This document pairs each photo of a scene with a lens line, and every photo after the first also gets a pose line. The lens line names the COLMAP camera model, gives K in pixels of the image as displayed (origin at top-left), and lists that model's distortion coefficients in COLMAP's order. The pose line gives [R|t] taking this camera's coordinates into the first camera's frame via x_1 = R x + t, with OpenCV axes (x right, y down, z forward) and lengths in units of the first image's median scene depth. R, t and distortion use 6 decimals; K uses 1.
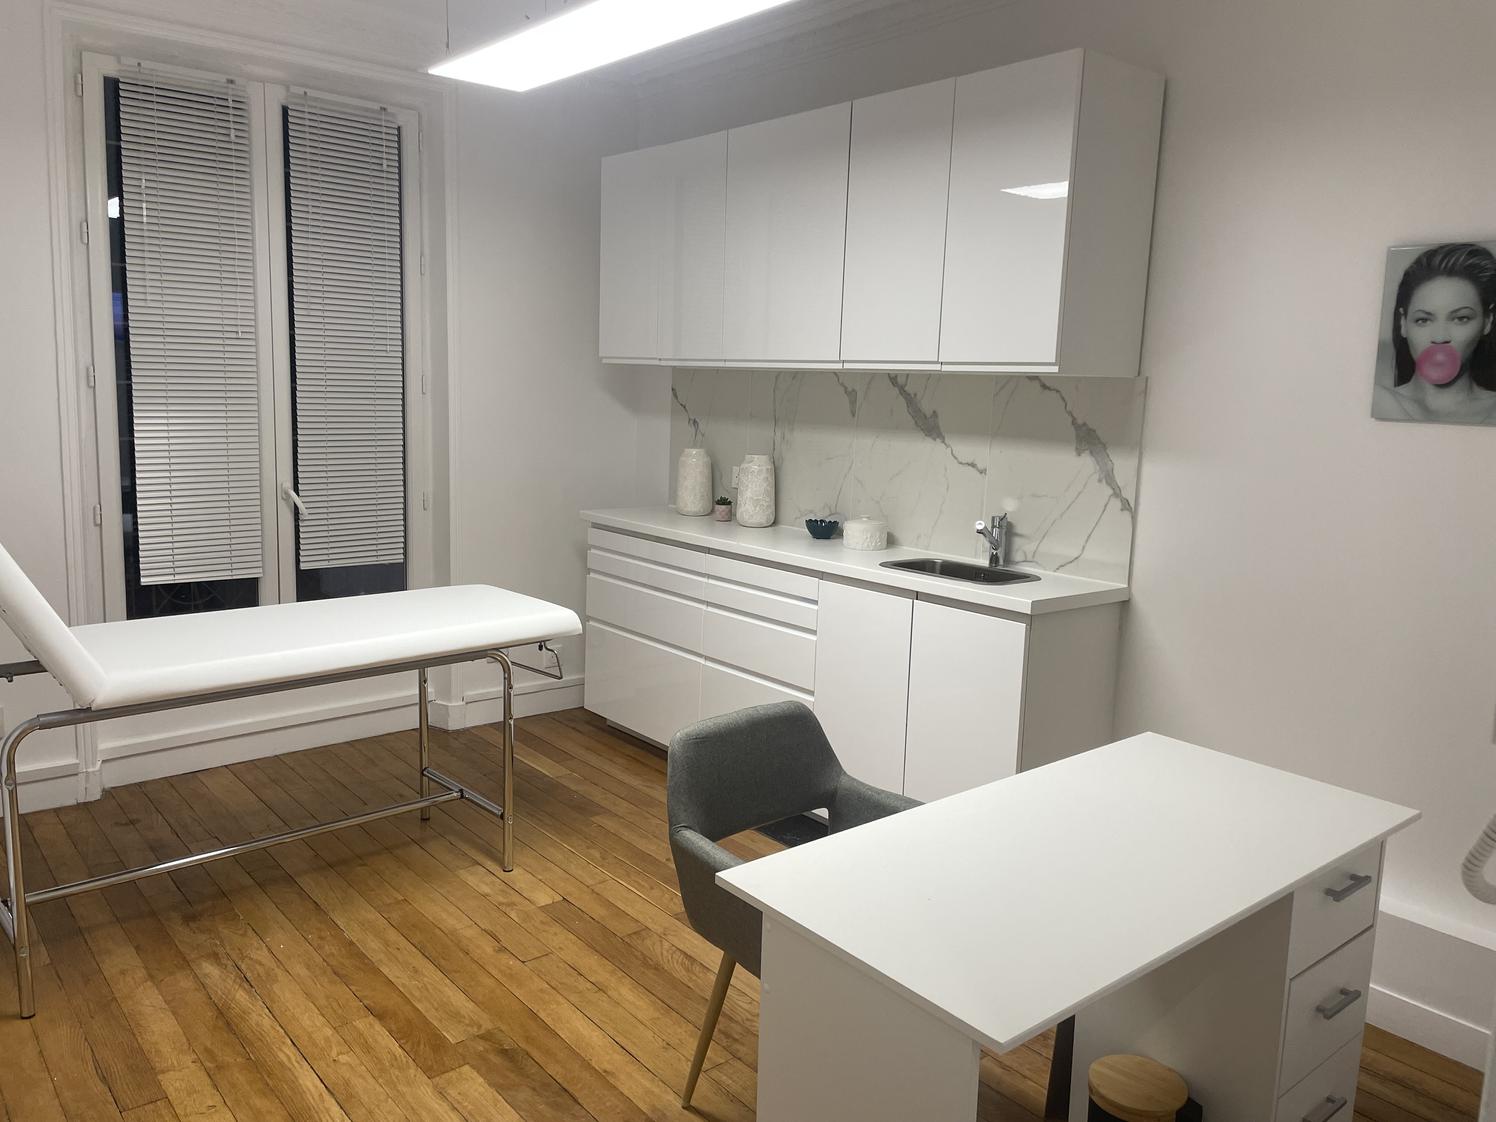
lens RADIAL K [[1139.0, 0, 765.9], [0, 1139.0, 554.0], [0, 0, 1]] dist [0.031992, 0.002180]
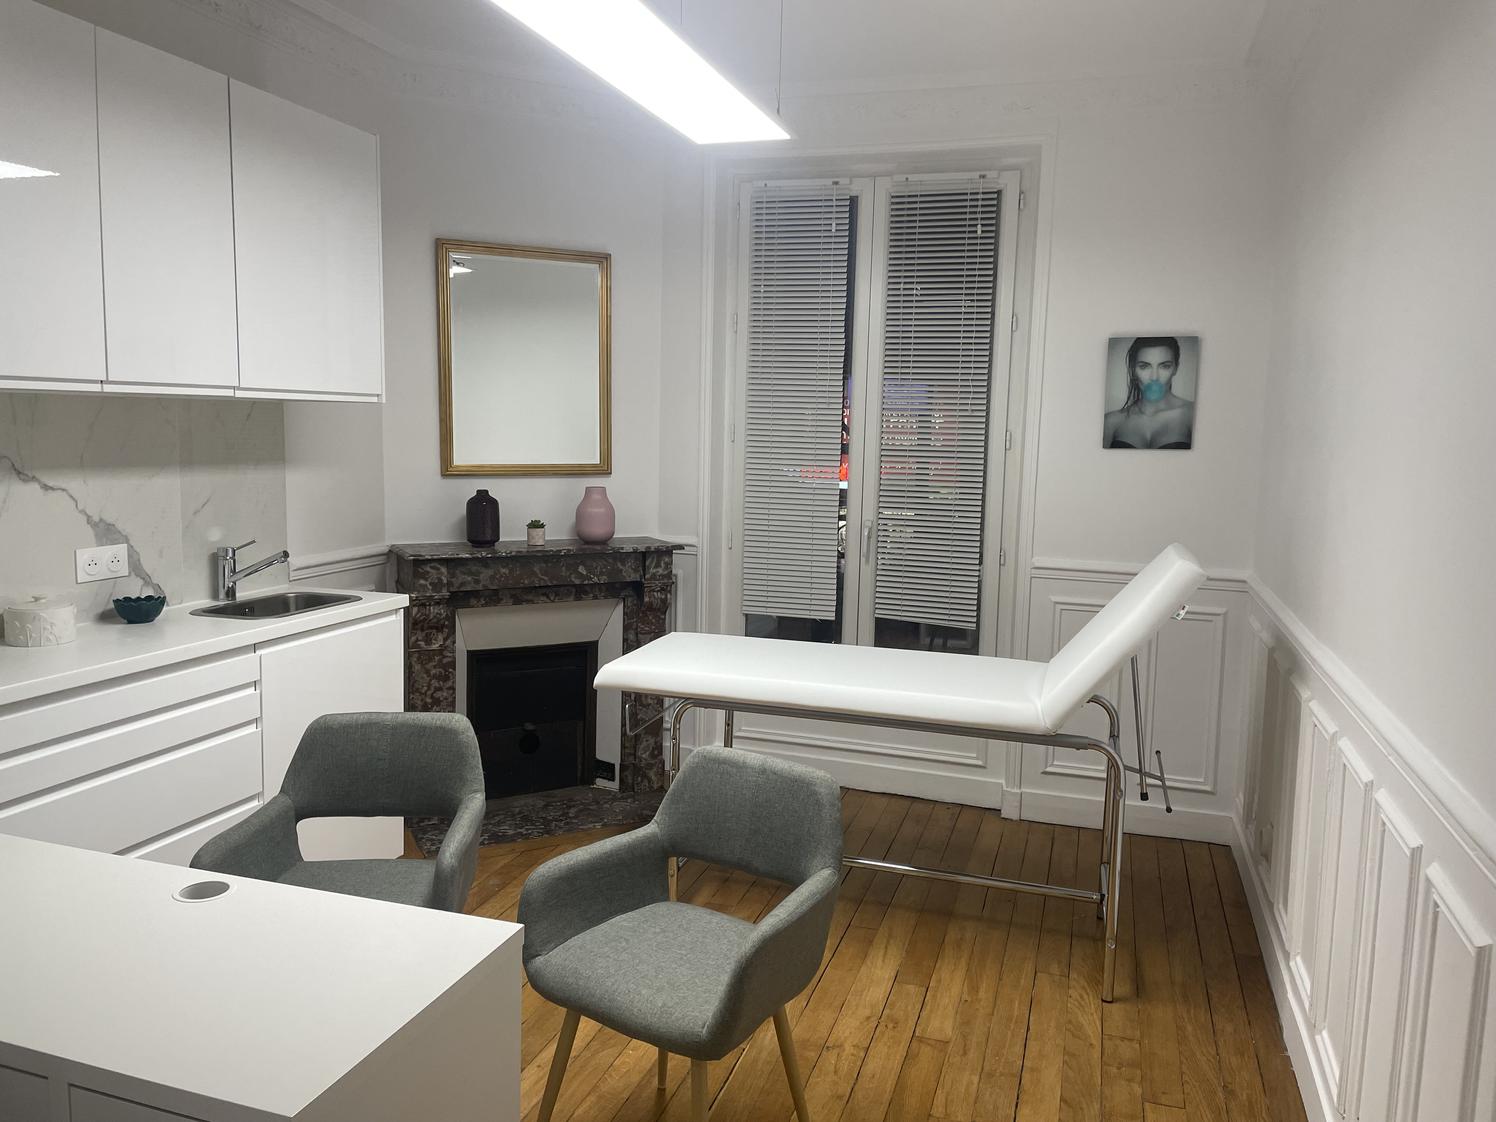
lens RADIAL K [[1109.4, 0, 748.0], [0, 1109.4, 561.0], [0, 0, 1]] dist [0.044678, -0.000381]
pose [[0.527031, 0.093493, -0.844688, 1.165337], [-0.144472, 0.989319, 0.019360, -0.117849], [0.837476, 0.111830, 0.534909, 0.947300]]
